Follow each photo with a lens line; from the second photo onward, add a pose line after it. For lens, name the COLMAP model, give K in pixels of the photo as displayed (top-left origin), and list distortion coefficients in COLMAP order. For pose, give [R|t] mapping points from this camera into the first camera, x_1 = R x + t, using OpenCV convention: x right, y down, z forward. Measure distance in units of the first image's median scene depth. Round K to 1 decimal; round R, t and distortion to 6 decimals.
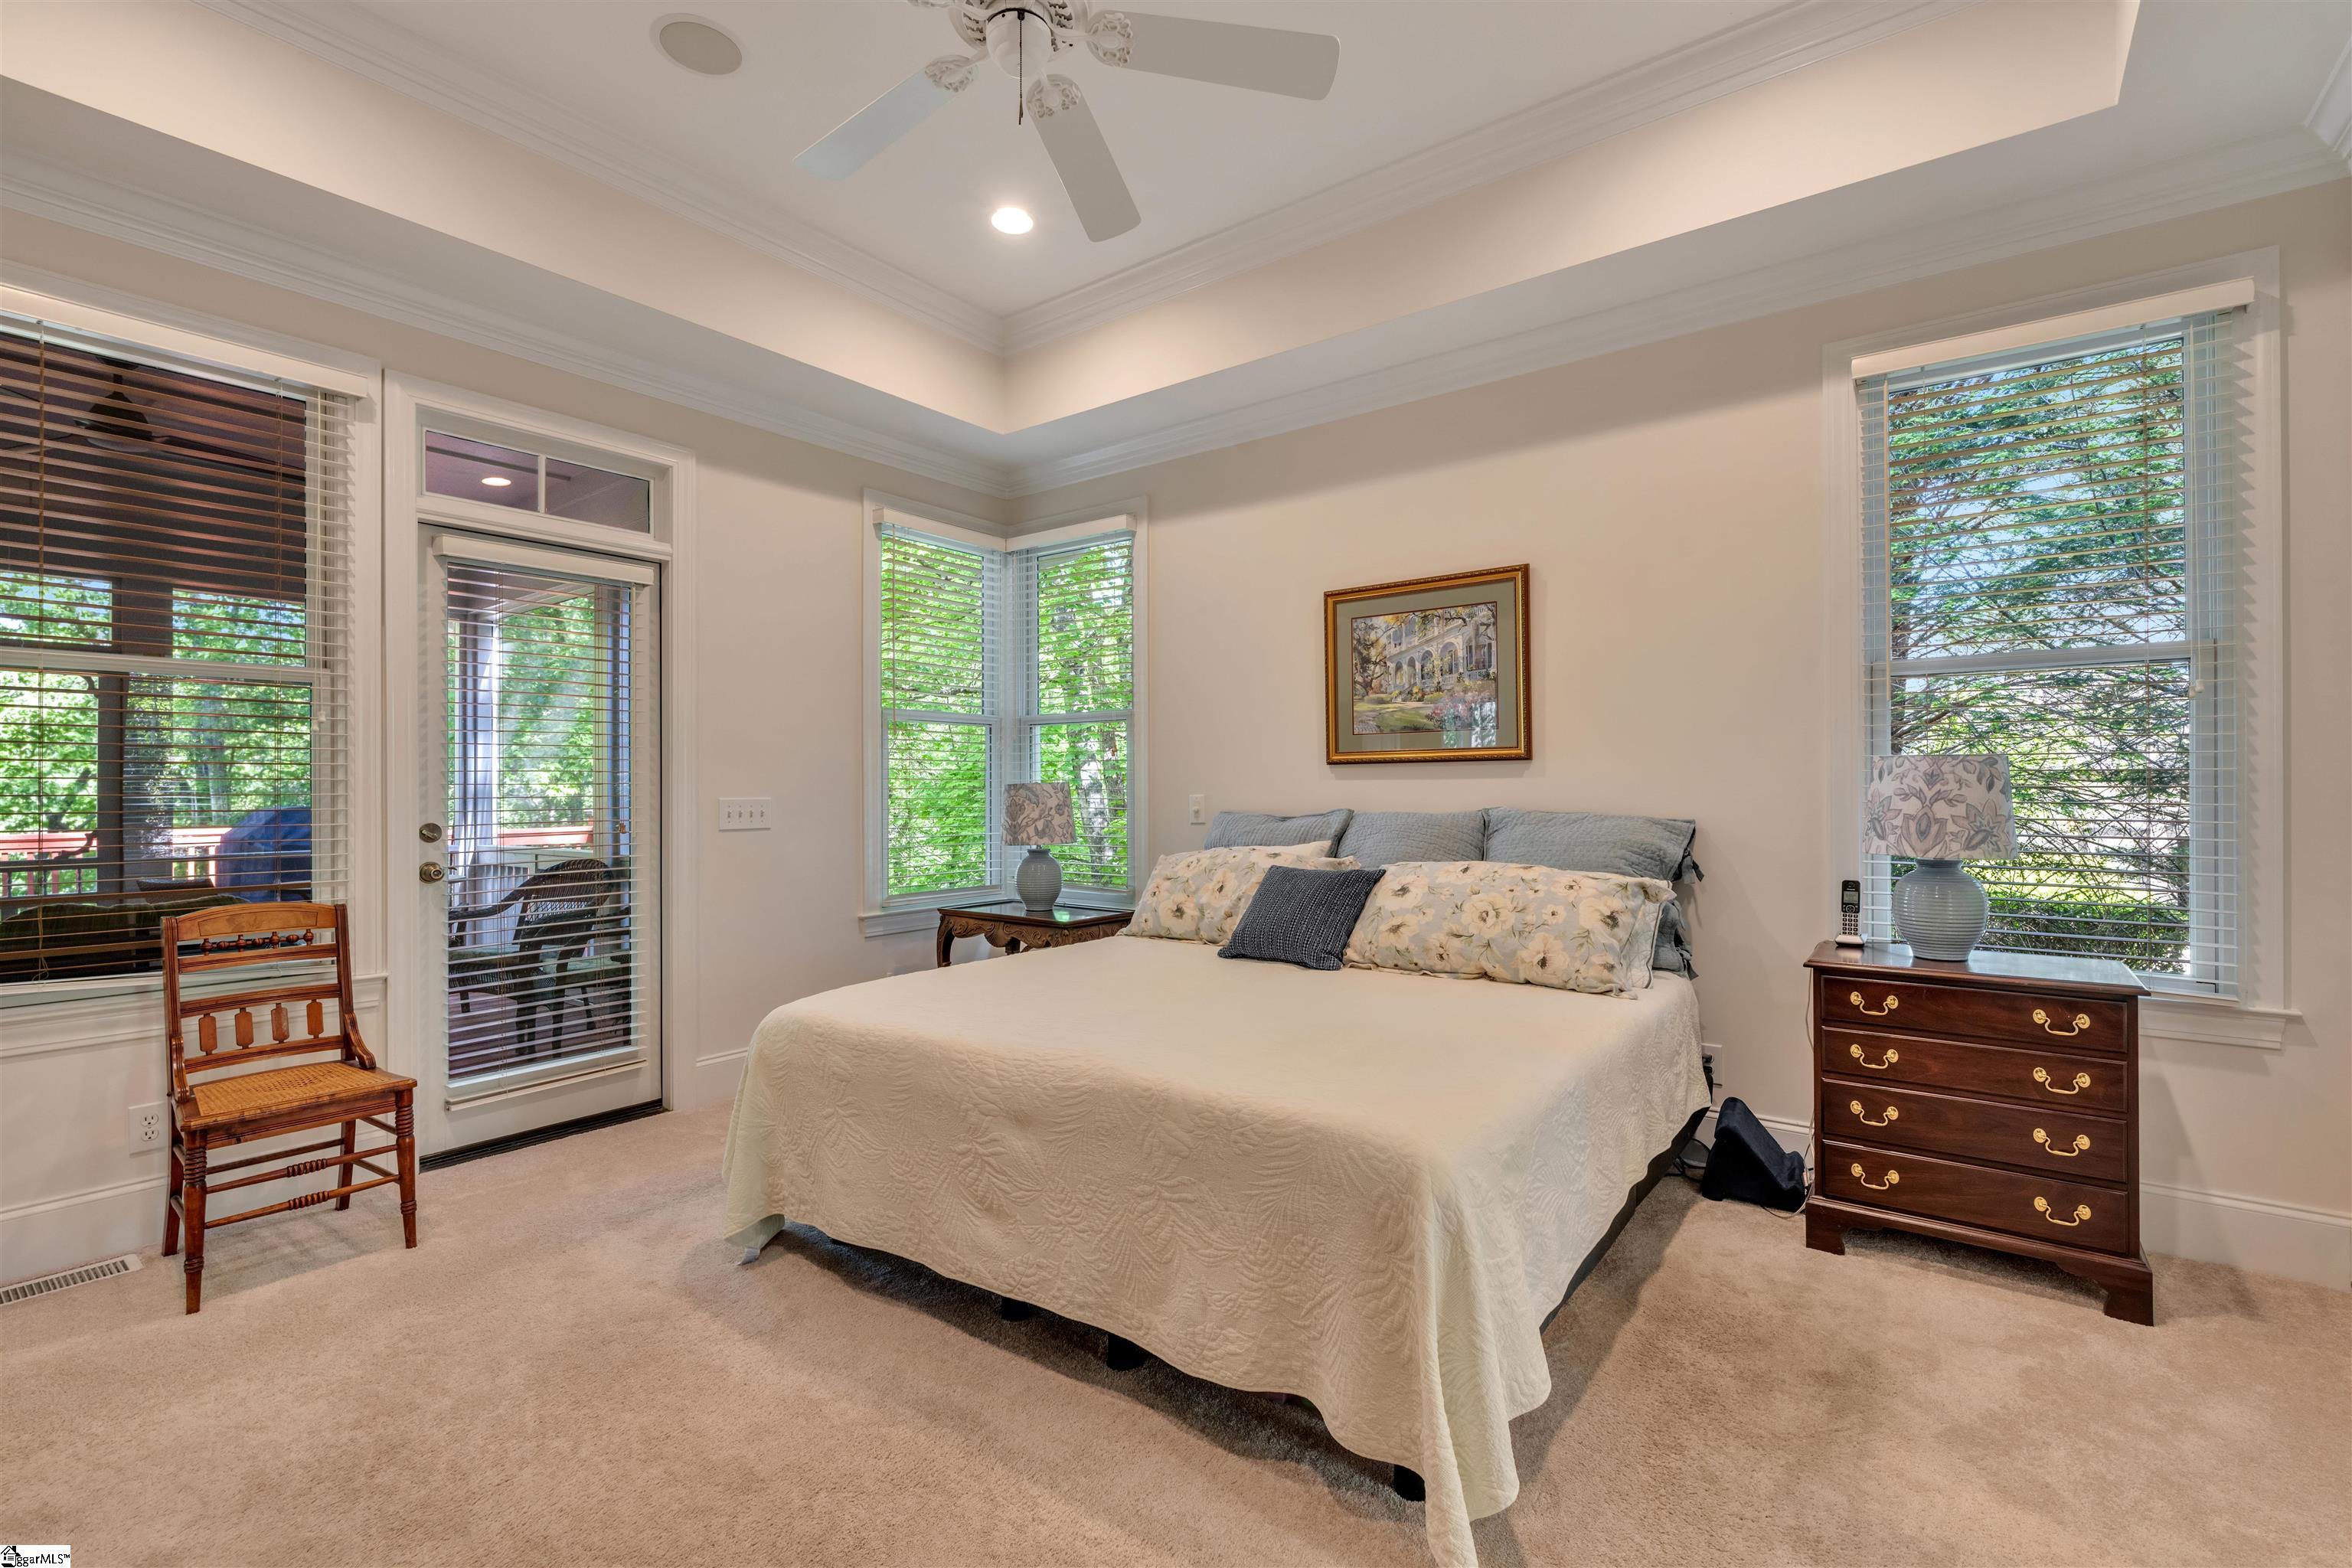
lens RADIAL K [[1046.7, 0, 1174.8], [0, 1046.7, 784.9], [0, 0, 1]] dist [-0.010277, 0.003218]
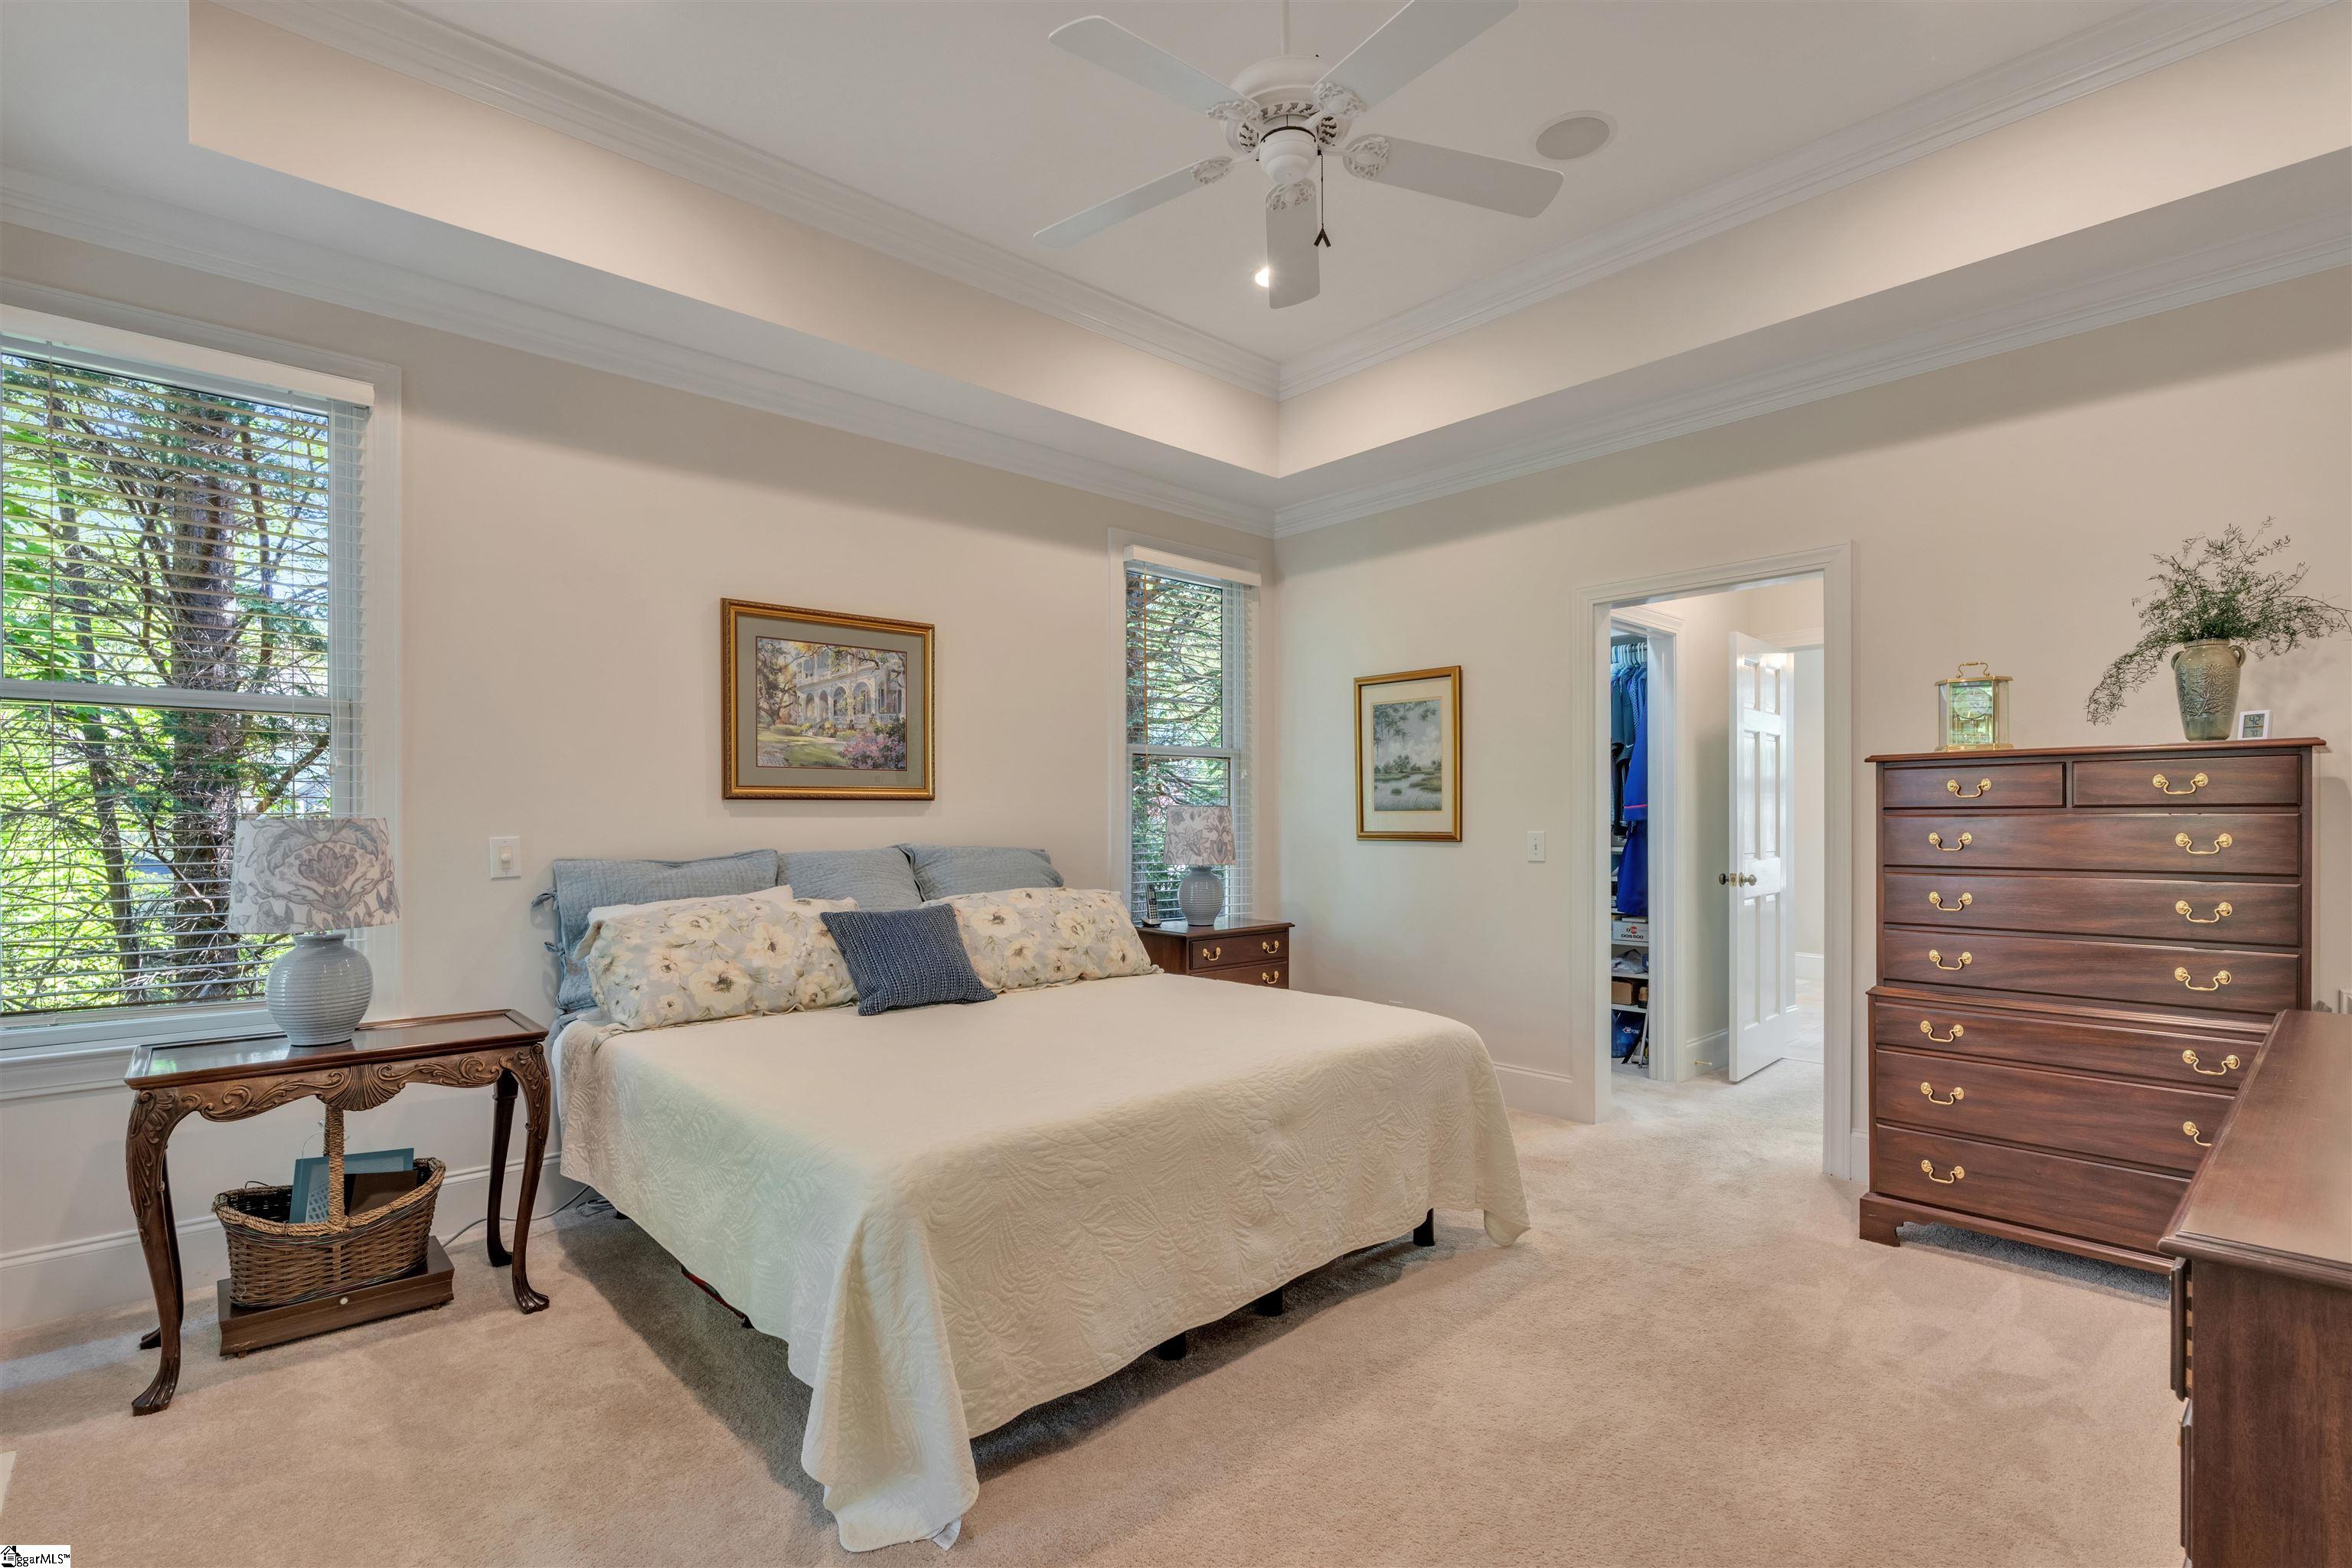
lens RADIAL K [[1124.5, 0, 1180.7], [0, 1124.5, 825.4], [0, 0, 1]] dist [0.000418, 0.000194]
pose [[0.161069, -0.001450, 0.986942, -0.759781], [-0.000106, 0.999999, 0.001487, 0.000930], [-0.986943, -0.000345, 0.161069, 0.514462]]
